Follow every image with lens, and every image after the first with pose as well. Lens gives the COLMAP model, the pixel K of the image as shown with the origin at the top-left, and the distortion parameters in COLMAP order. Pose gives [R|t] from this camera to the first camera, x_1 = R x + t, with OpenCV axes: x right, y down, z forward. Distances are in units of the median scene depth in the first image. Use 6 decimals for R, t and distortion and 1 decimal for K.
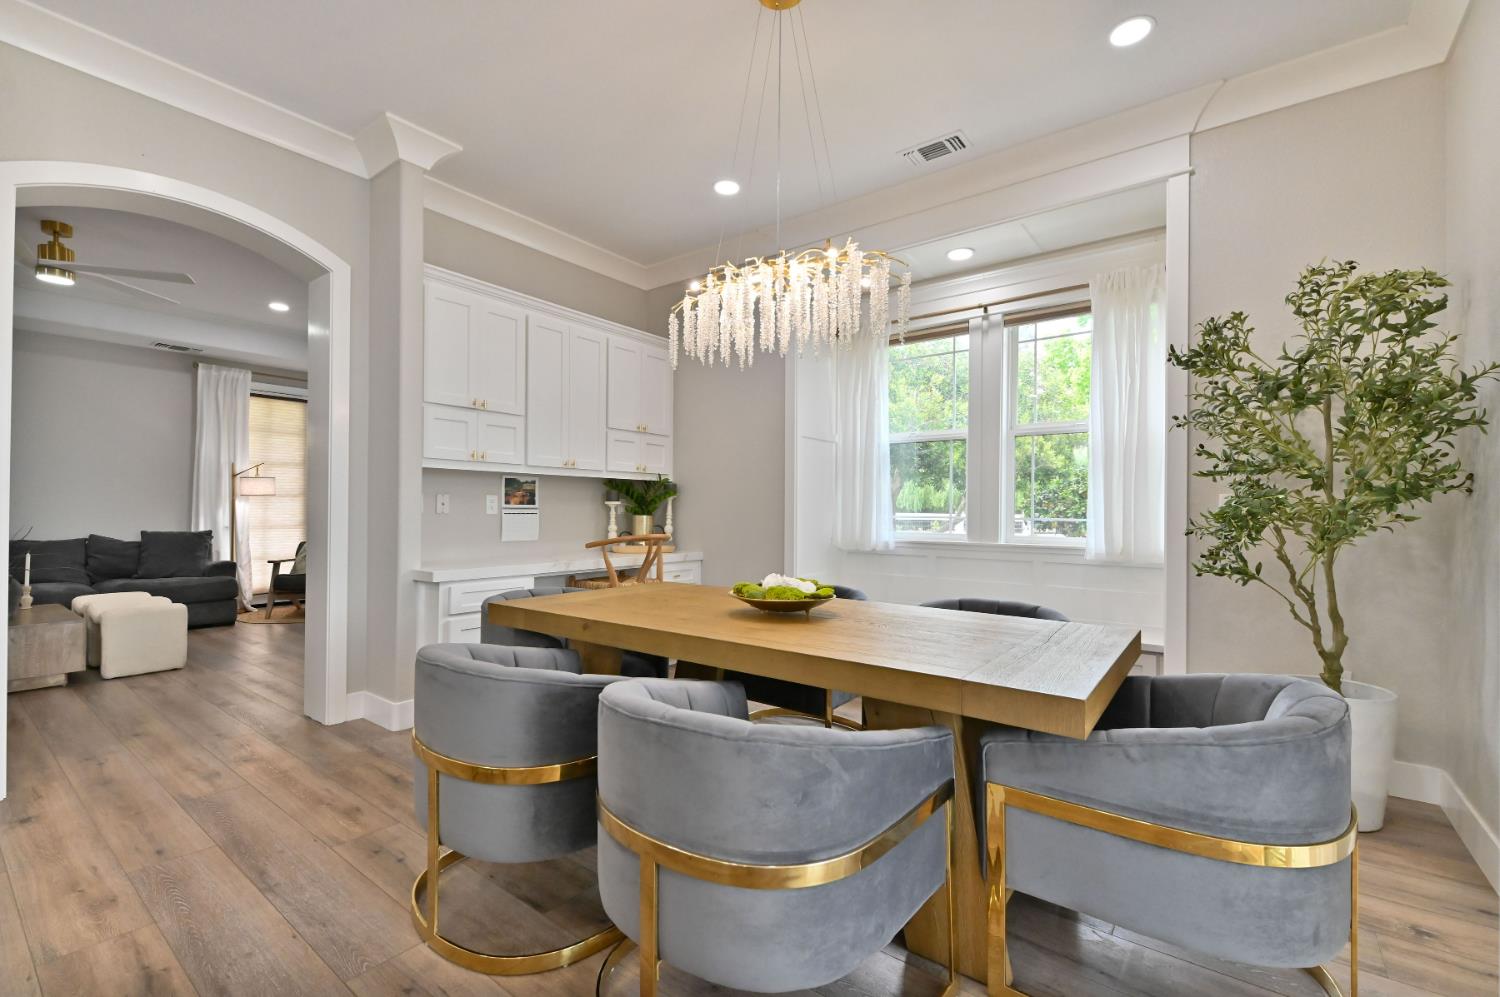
lens RADIAL K [[647.2, 0, 719.7], [0, 647.2, 507.7], [0, 0, 1]] dist [0.001708, -0.001648]
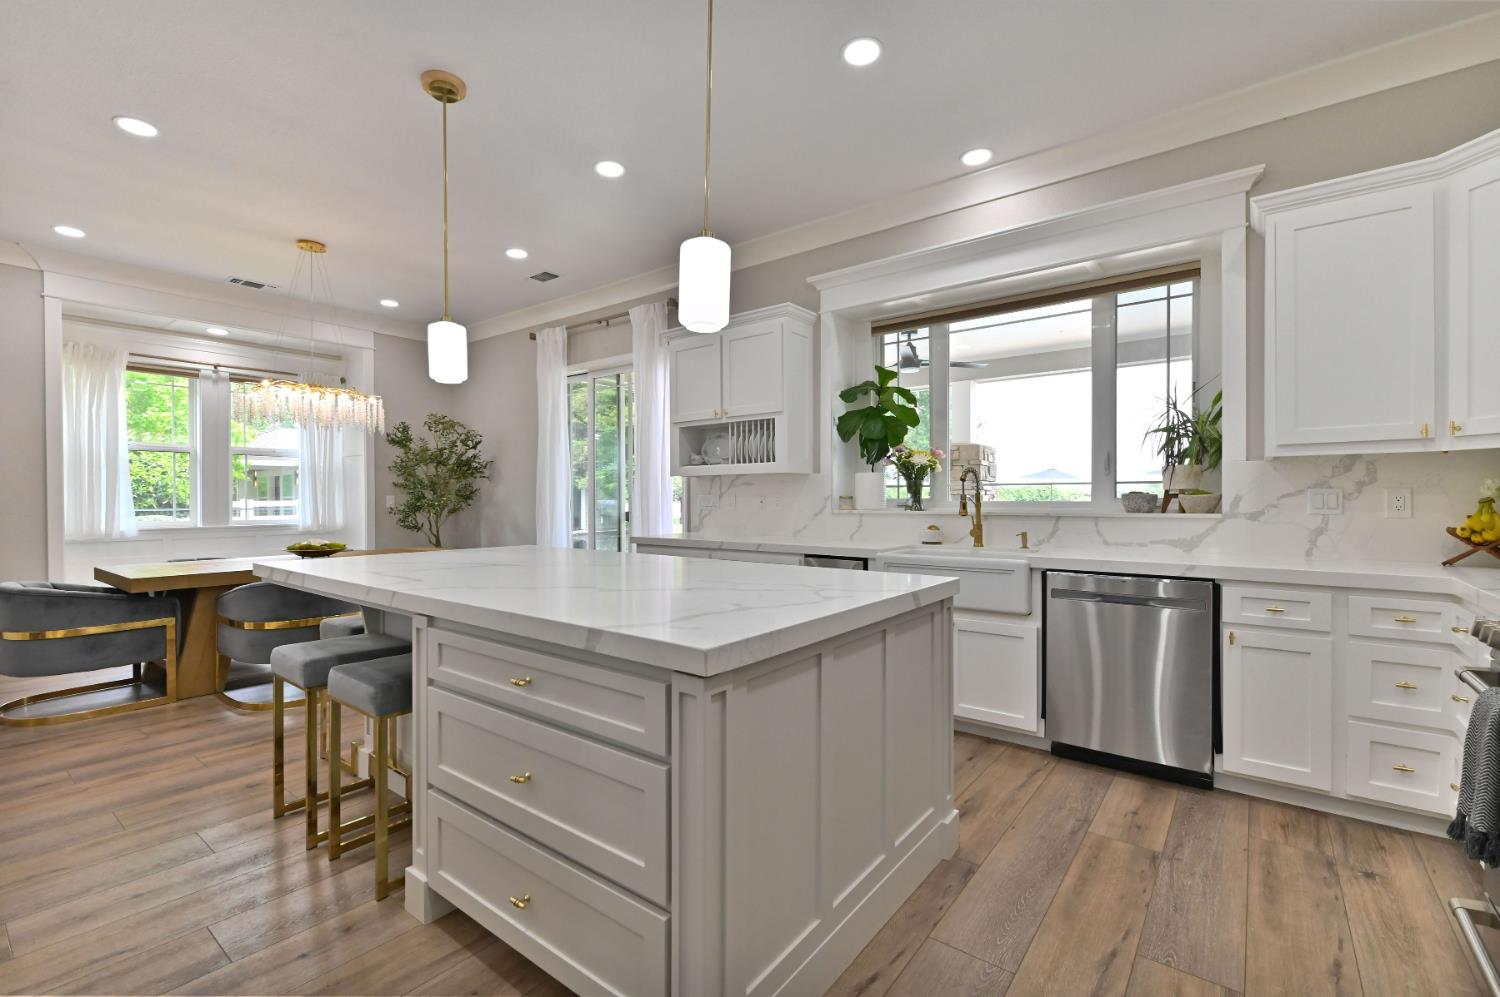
lens RADIAL K [[647.2, 0, 737.4], [0, 647.2, 502.1], [0, 0, 1]] dist [0.001708, -0.001648]
pose [[0.009639, -0.017762, 0.999796, -1.710328], [-0.001843, 0.999840, 0.017781, -0.047093], [-0.999952, -0.002014, 0.009605, -0.312553]]
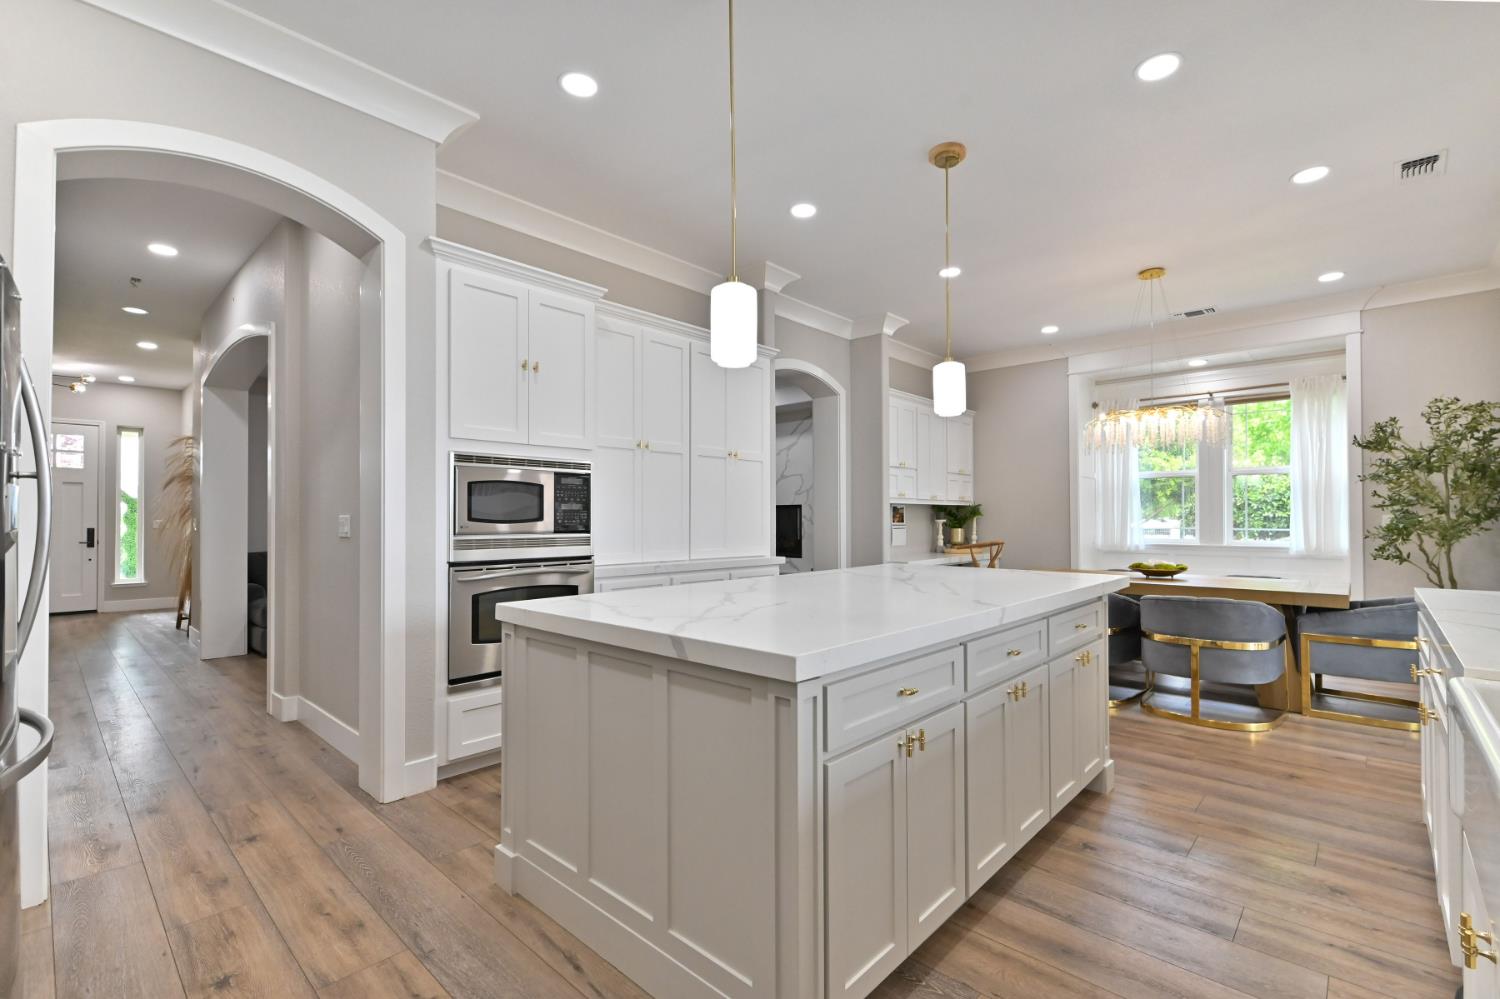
lens RADIAL K [[647.2, 0, 750.5], [0, 647.2, 513.2], [0, 0, 1]] dist [0.001708, -0.001648]
pose [[0.996022, -0.011696, -0.088337, -0.904343], [0.011160, 0.999916, -0.006563, -0.038914], [0.088406, 0.005551, 0.996069, -1.043286]]
